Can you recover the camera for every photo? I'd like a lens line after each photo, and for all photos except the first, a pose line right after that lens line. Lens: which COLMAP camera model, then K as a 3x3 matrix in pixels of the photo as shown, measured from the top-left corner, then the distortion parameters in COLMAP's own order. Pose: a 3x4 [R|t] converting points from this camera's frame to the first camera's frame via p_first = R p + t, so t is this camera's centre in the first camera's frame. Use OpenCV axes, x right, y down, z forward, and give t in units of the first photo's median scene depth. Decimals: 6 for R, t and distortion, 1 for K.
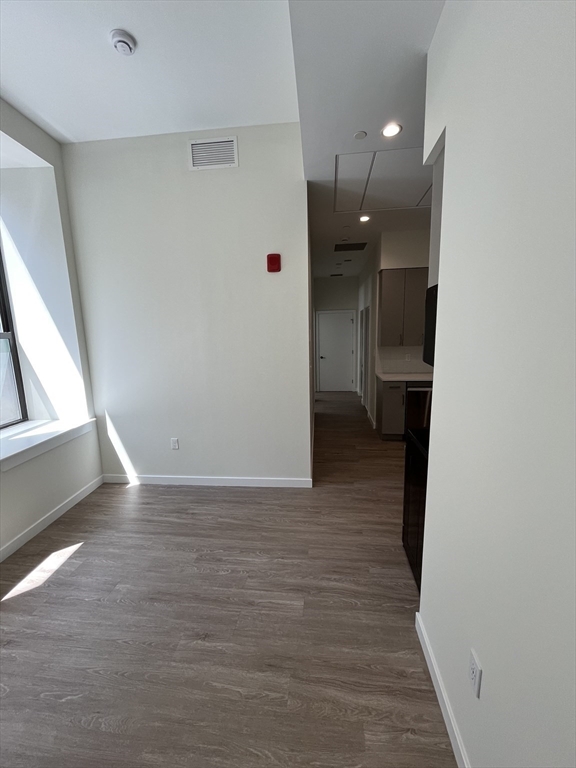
lens RADIAL K [[313.5, 0, 284.7], [0, 313.5, 388.2], [0, 0, 1]] dist [-0.007967, 0.000604]
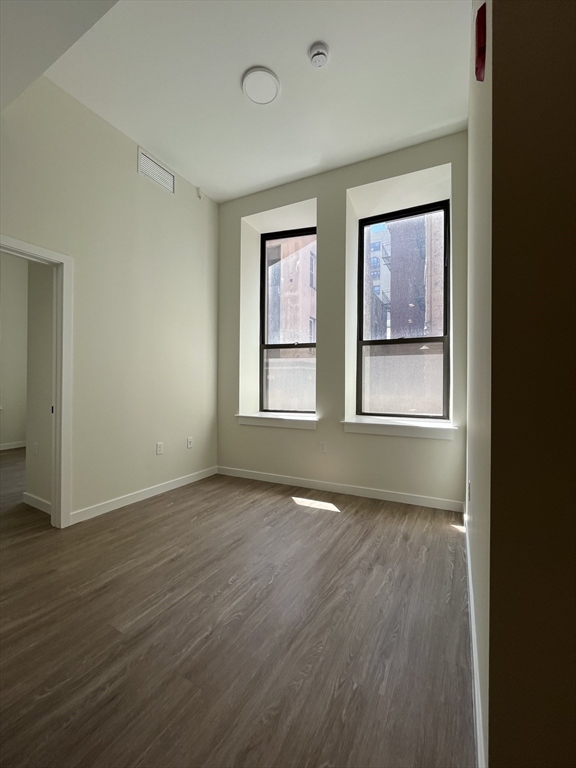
lens RADIAL K [[313.5, 0, 286.4], [0, 313.5, 382.6], [0, 0, 1]] dist [-0.007967, 0.000604]
pose [[-0.393116, 0.017682, -0.919319, 0.647642], [-0.167135, 0.981785, 0.090353, -0.037462], [0.904171, 0.189170, -0.383000, 1.710786]]
